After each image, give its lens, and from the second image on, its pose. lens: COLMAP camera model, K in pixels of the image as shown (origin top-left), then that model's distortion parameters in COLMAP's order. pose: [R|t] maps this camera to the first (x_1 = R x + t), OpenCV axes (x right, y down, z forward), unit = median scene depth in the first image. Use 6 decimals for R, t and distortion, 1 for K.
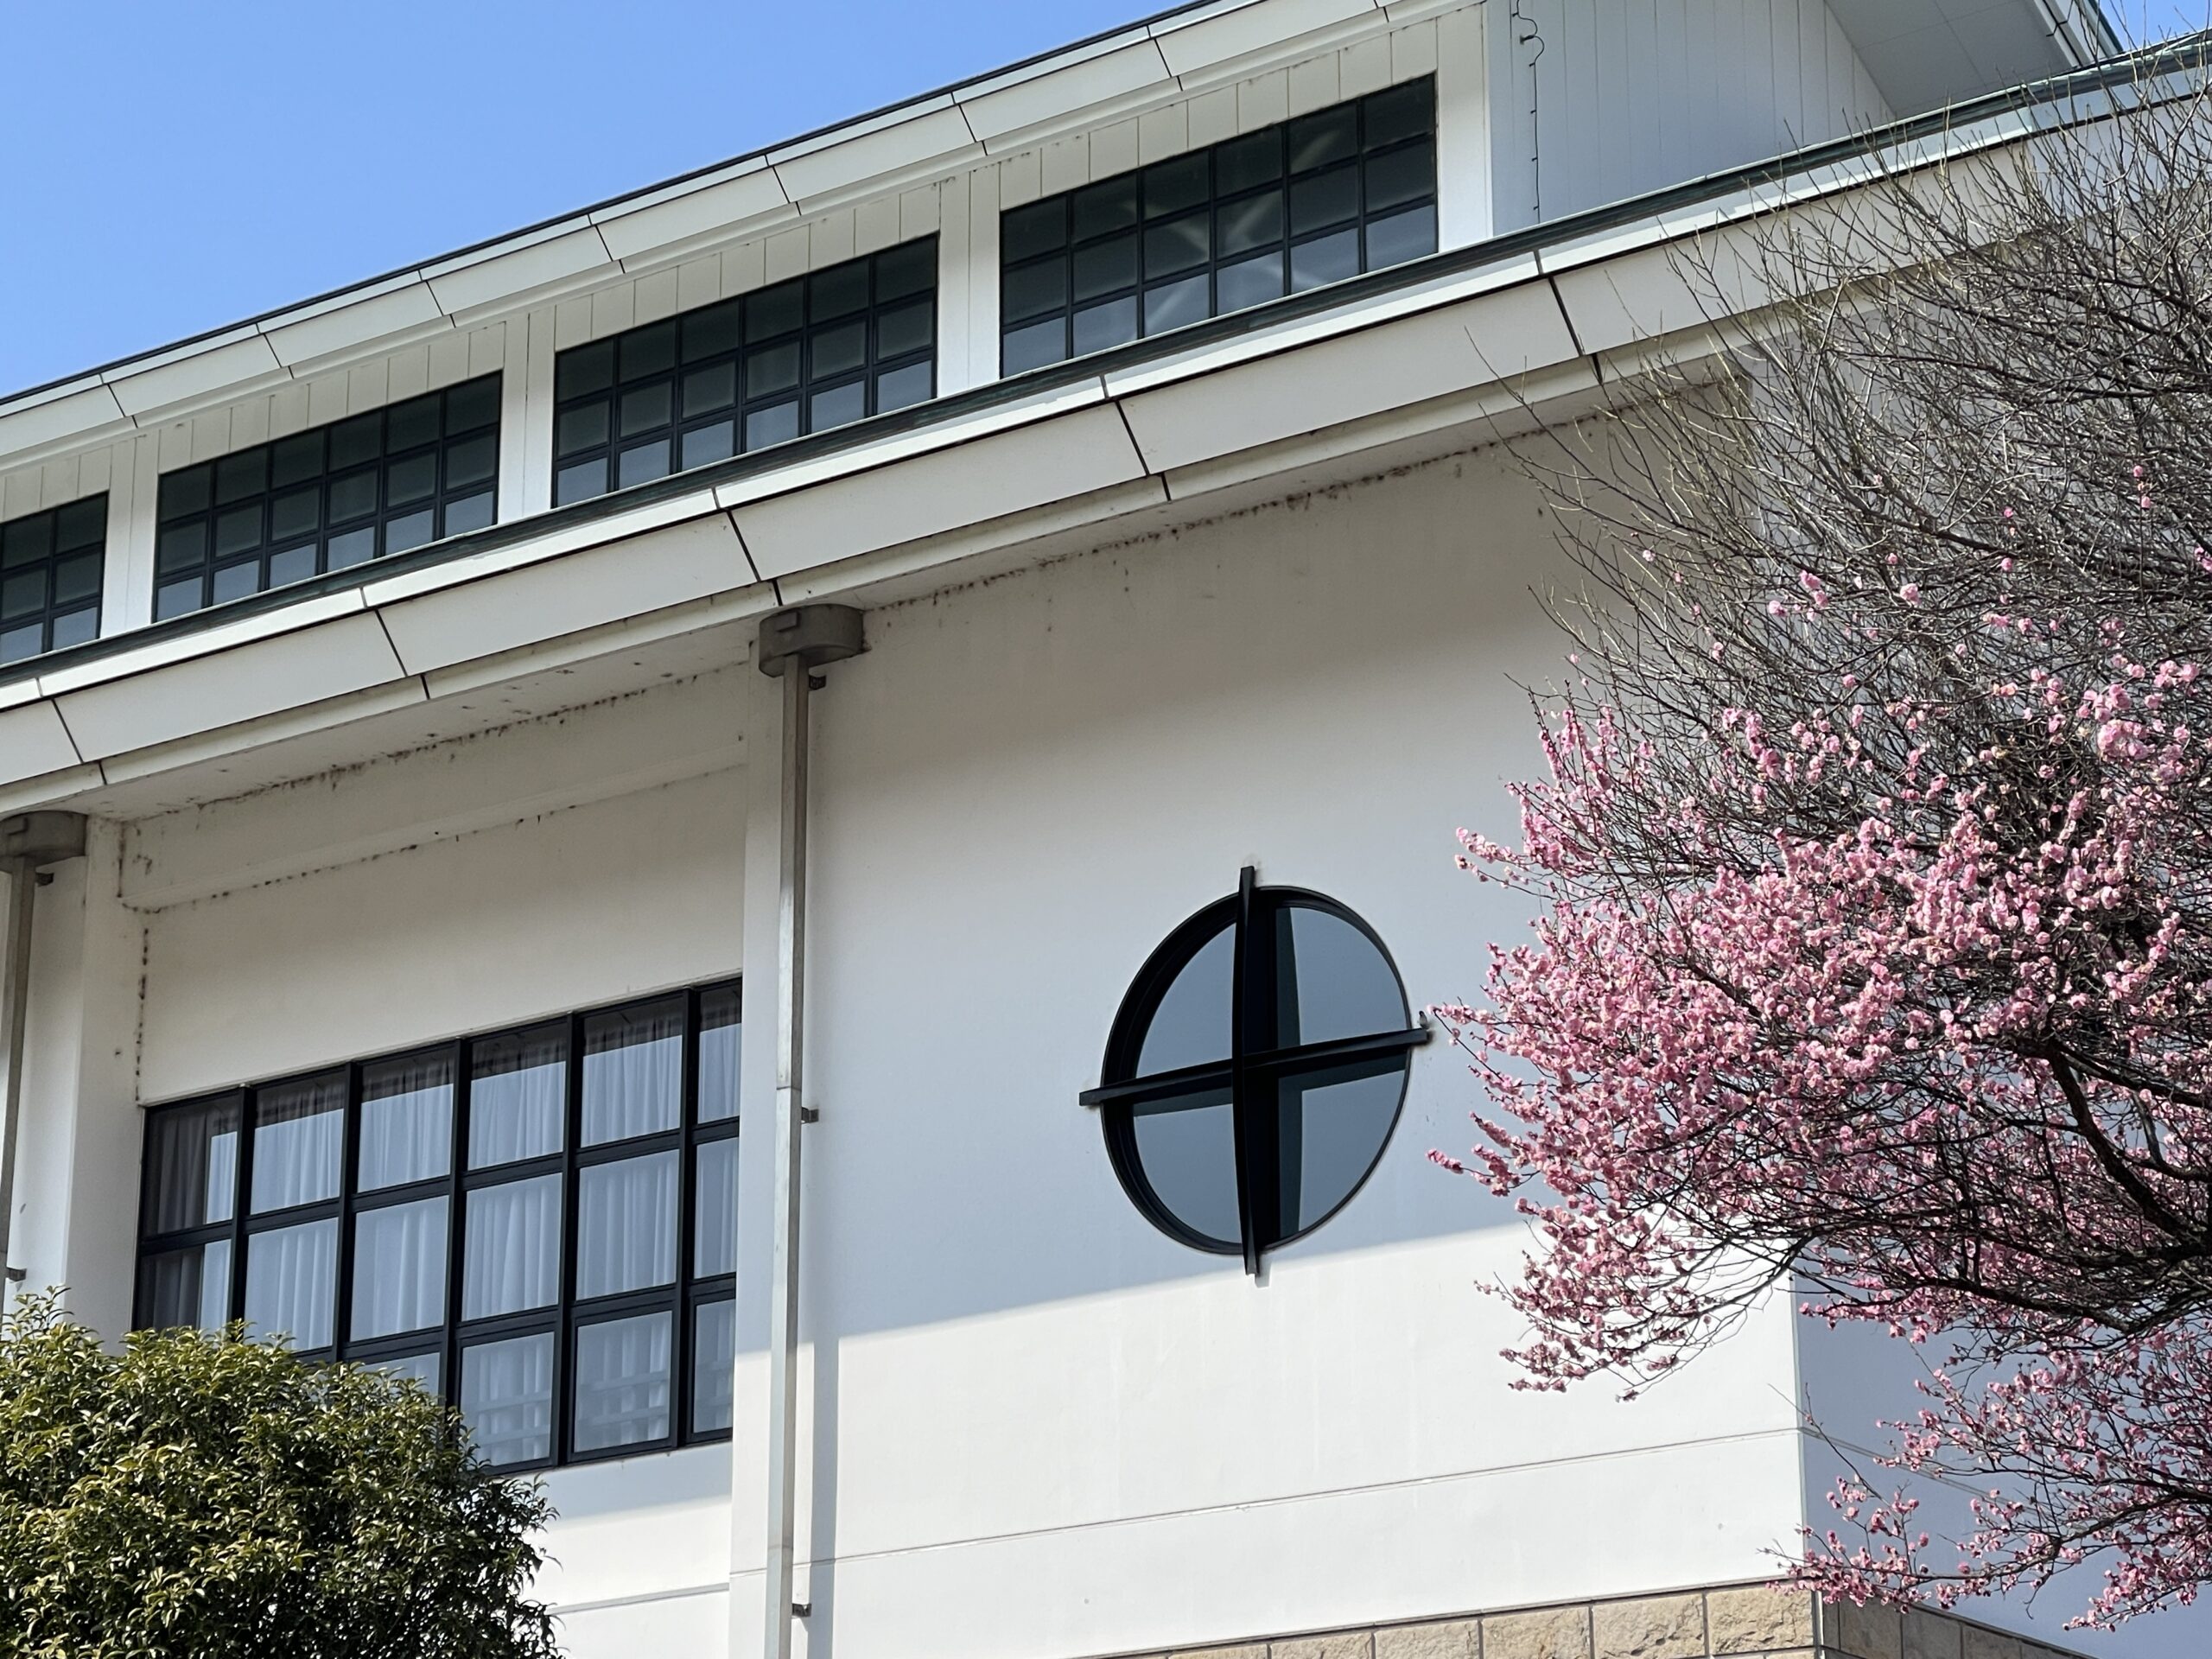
lens RADIAL K [[5239.1, 0, 1106.7], [0, 5239.1, 828.2], [0, 0, 1]] dist [-0.007963, 0.000000]
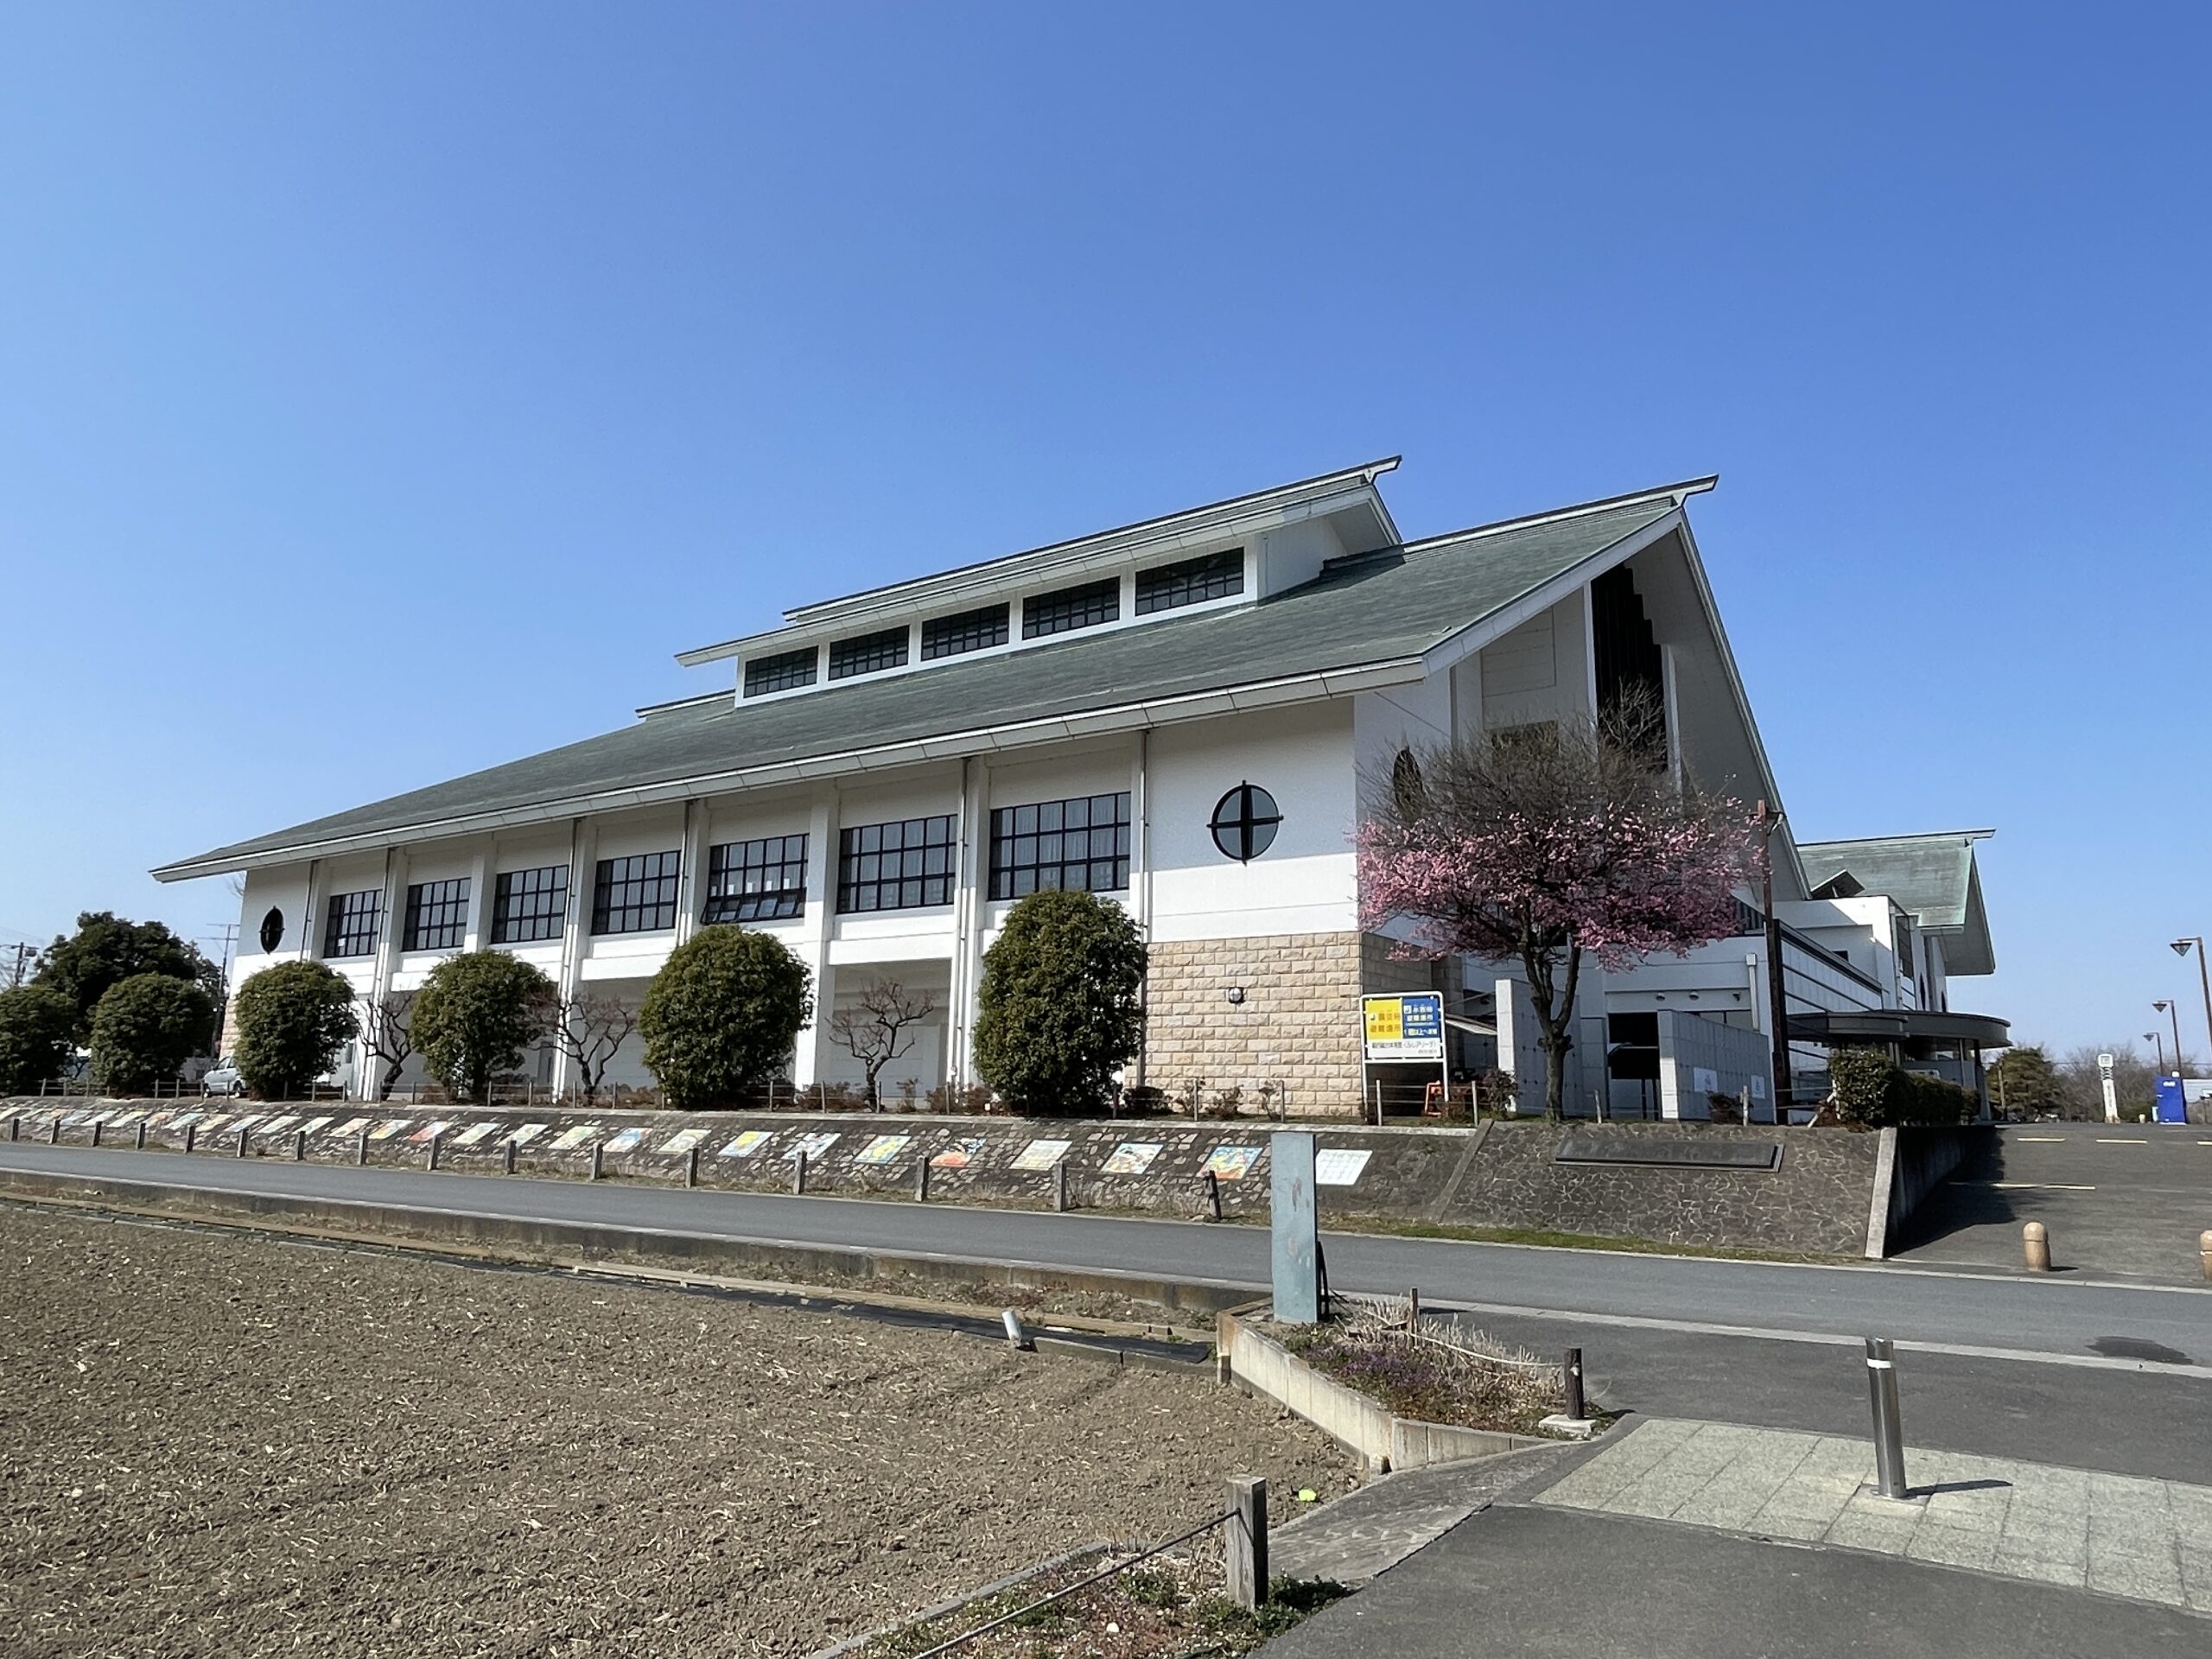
lens RADIAL K [[1436.4, 0, 1105.6], [0, 1436.4, 828.0], [0, 0, 1]] dist [-0.004849, -0.005540]
pose [[0.999452, 0.026388, 0.019965, -0.125760], [-0.028562, 0.992620, 0.117852, -0.101087], [-0.016707, -0.118358, 0.992830, -0.329318]]
